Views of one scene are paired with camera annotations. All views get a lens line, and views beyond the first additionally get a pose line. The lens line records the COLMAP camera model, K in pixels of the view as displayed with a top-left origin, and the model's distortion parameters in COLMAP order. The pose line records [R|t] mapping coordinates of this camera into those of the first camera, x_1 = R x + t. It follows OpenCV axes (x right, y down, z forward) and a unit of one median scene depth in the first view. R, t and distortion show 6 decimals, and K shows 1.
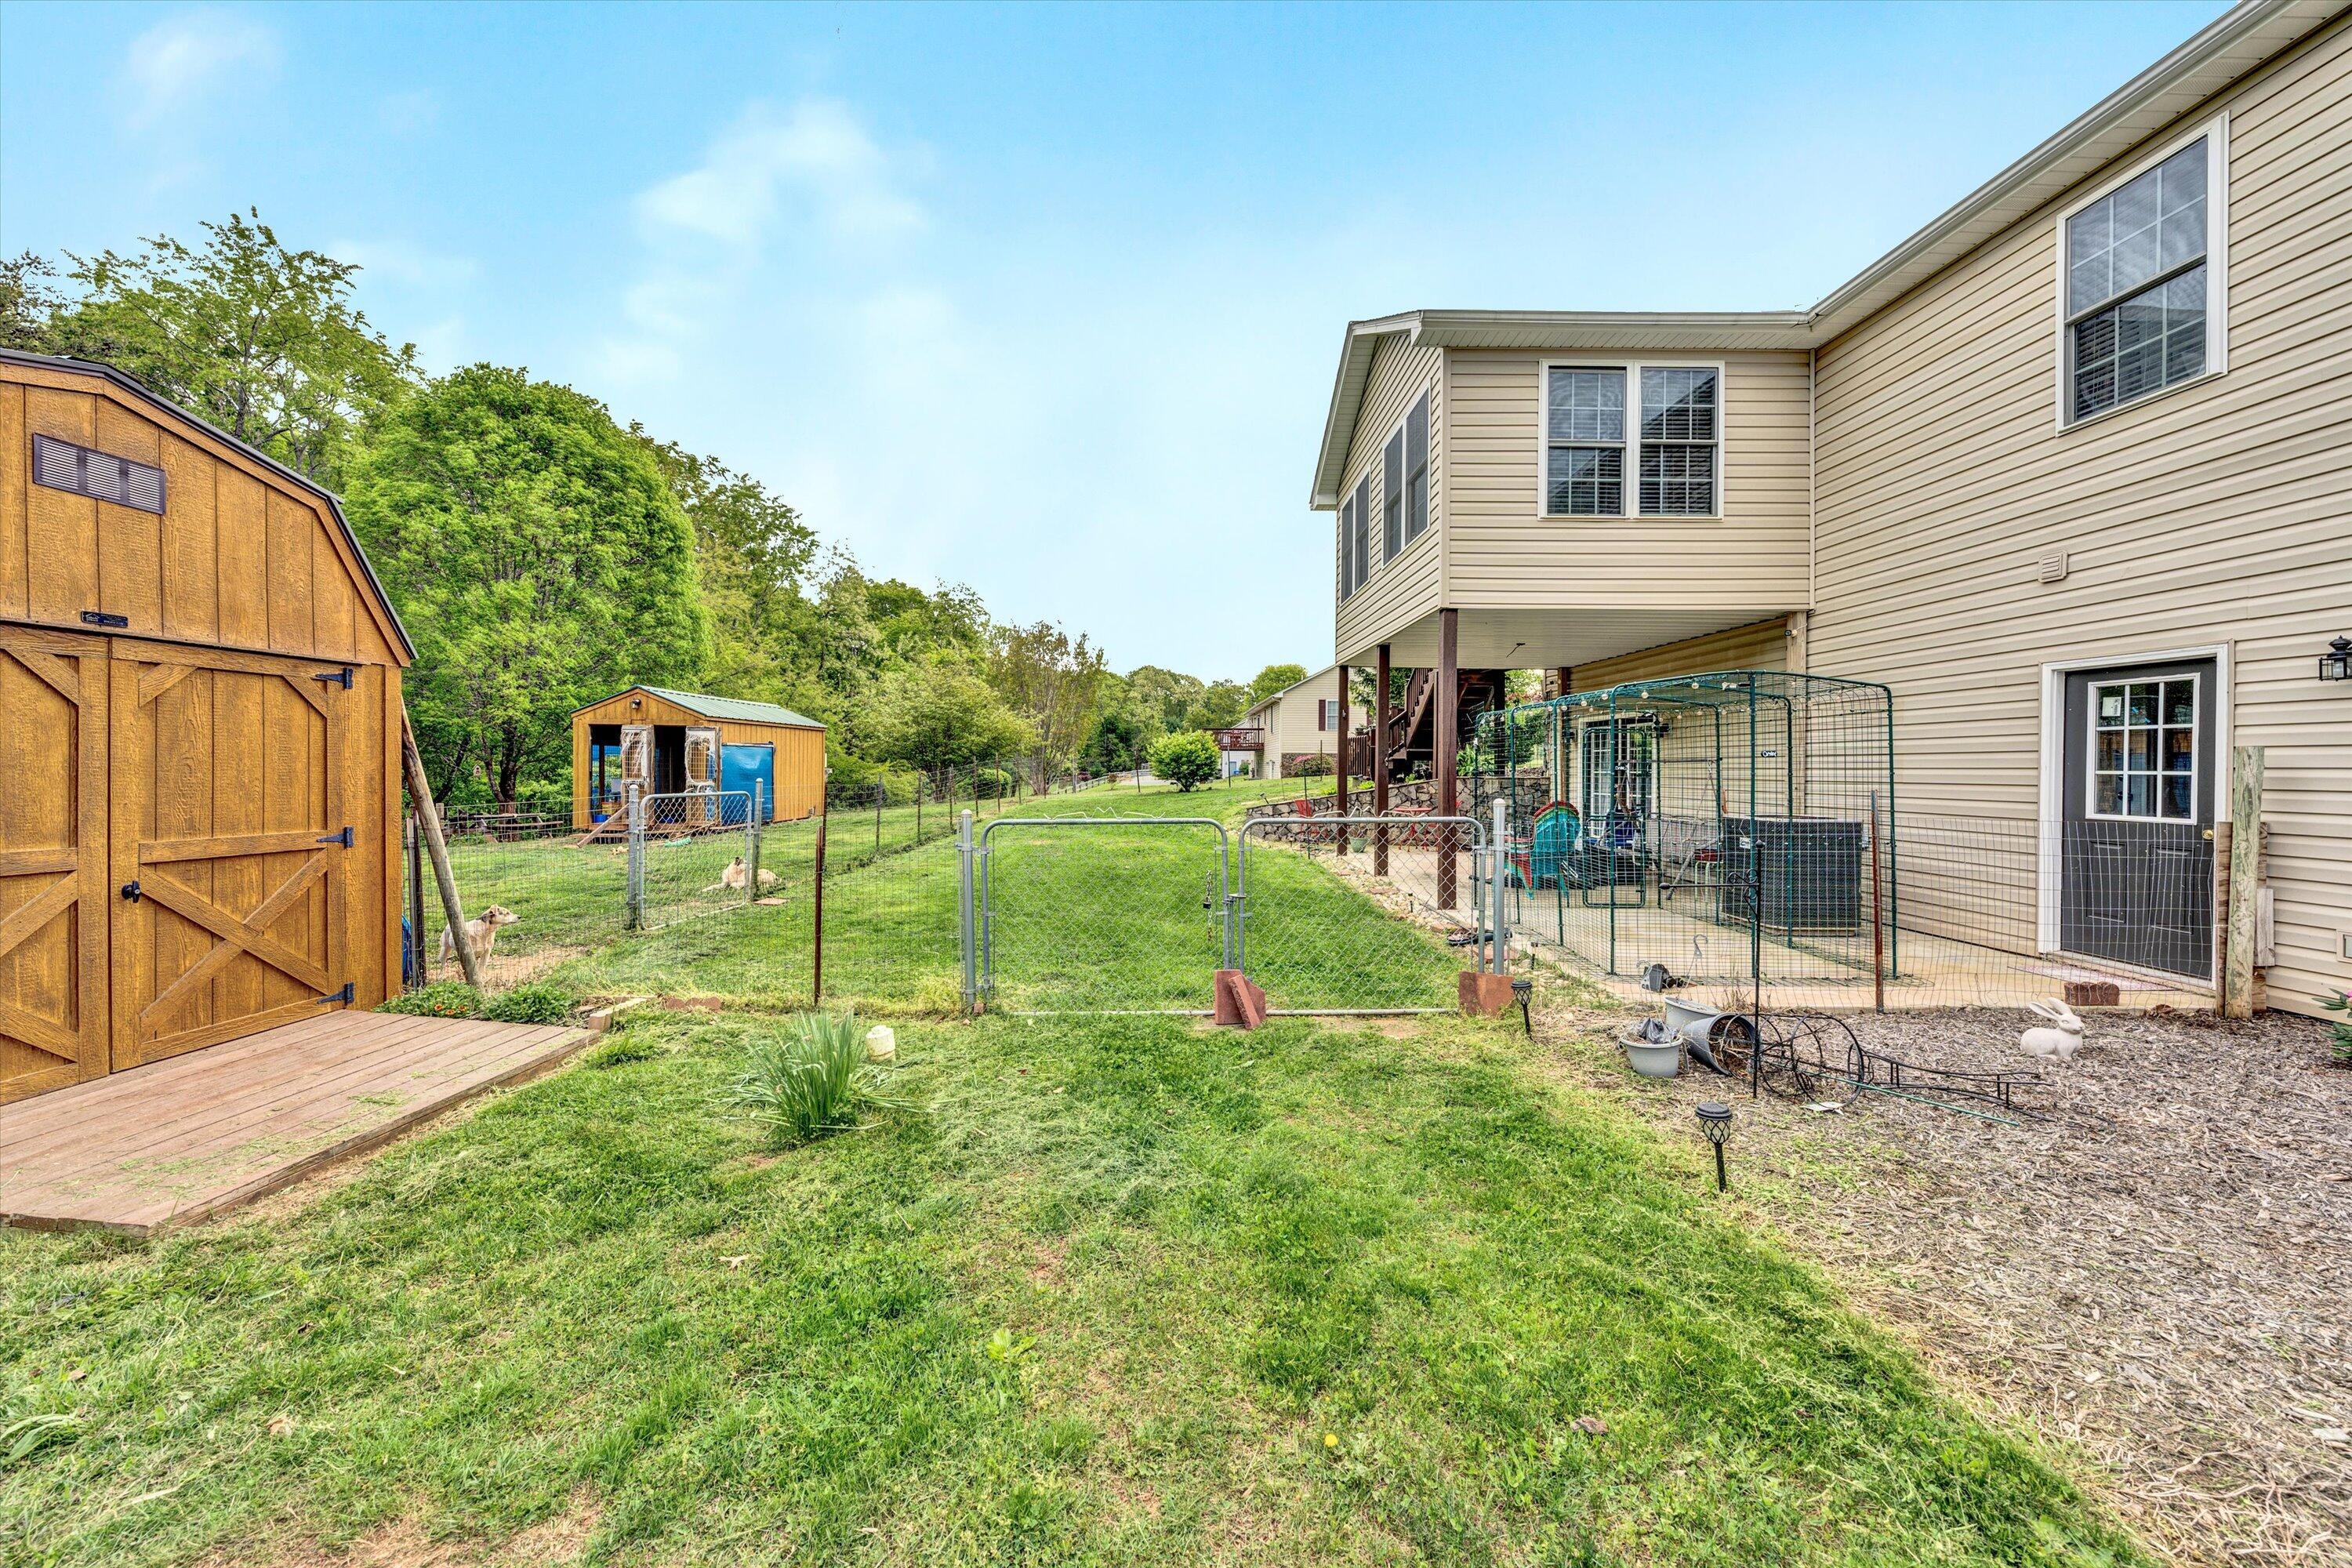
lens RADIAL K [[805.3, 0, 1180.2], [0, 805.3, 758.4], [0, 0, 1]] dist [-0.000800, 0.000129]
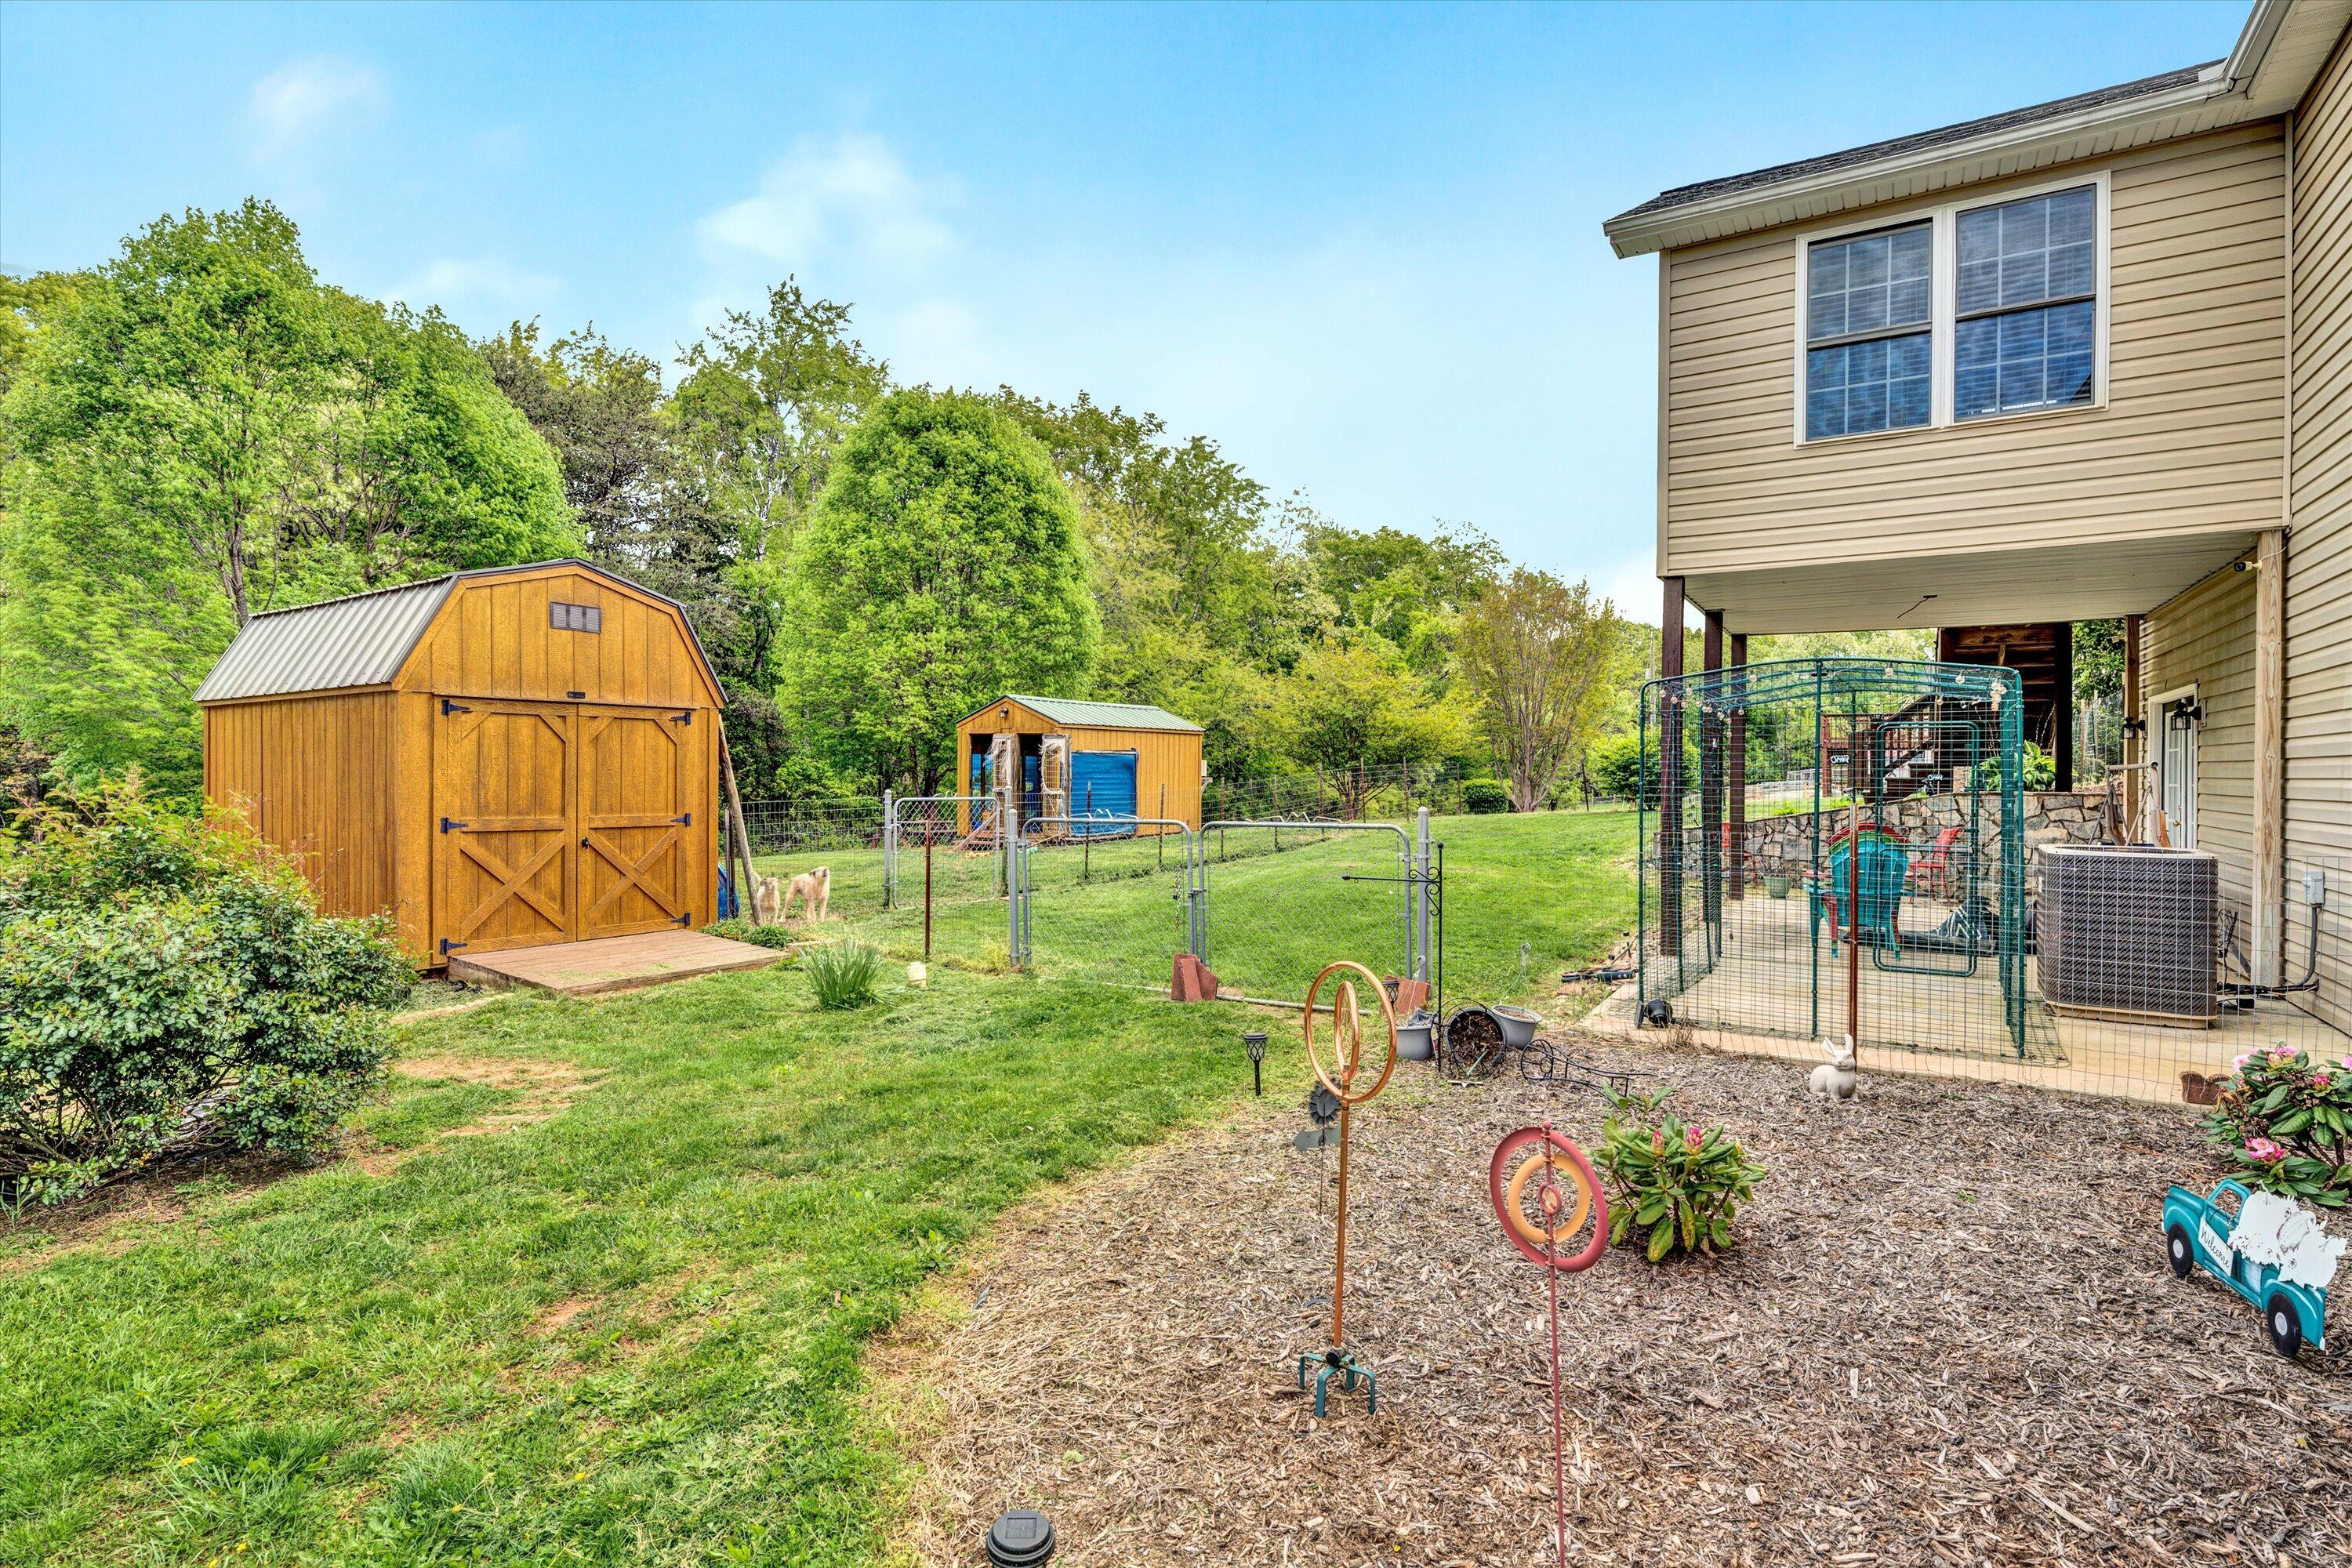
lens RADIAL K [[1171.5, 0, 1180.3], [0, 1171.5, 747.6], [0, 0, 1]] dist [0.014679, -0.000151]
pose [[0.850003, -0.011171, -0.526660, 0.550922], [0.004014, 0.999883, -0.014729, -0.002760], [0.526763, 0.010406, 0.849948, -0.246153]]
